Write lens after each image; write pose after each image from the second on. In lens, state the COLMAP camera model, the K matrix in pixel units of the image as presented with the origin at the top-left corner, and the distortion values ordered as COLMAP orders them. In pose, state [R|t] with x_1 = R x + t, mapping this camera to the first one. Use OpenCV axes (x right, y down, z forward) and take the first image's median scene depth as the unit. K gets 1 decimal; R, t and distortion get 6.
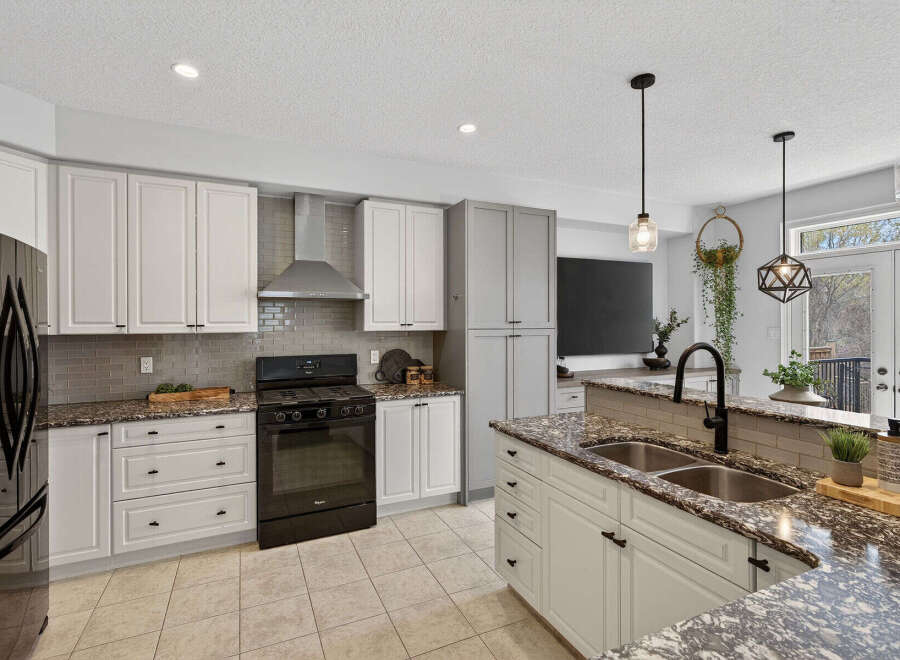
lens RADIAL K [[447.2, 0, 454.4], [0, 447.2, 327.7], [0, 0, 1]] dist [-0.003247, -0.000824]
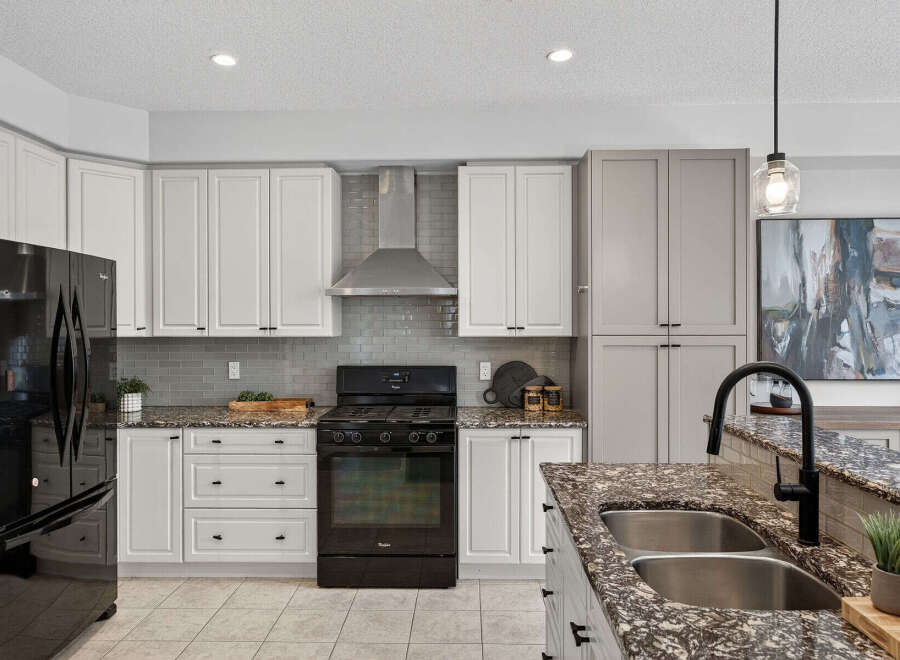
lens RADIAL K [[649.0, 0, 450.0], [0, 649.0, 330.0], [0, 0, 1]] dist [-0.013756, 0.002982]
pose [[0.892408, 0.006023, -0.451190, 0.338948], [-0.005908, 0.999981, 0.001663, -0.006157], [0.451192, 0.001182, 0.892426, -0.005888]]
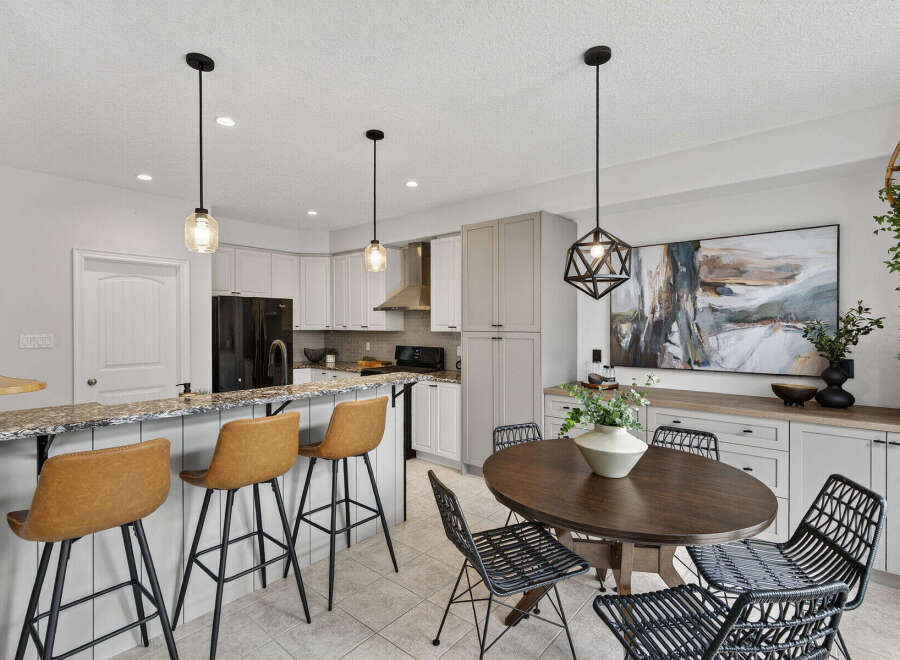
lens RADIAL K [[447.2, 0, 454.4], [0, 447.2, 327.7], [0, 0, 1]] dist [-0.003247, -0.000824]
pose [[0.411459, 0.007568, -0.911397, 1.331786], [-0.012588, 0.999917, 0.002621, -0.010187], [0.911341, 0.010394, 0.411521, 0.555000]]
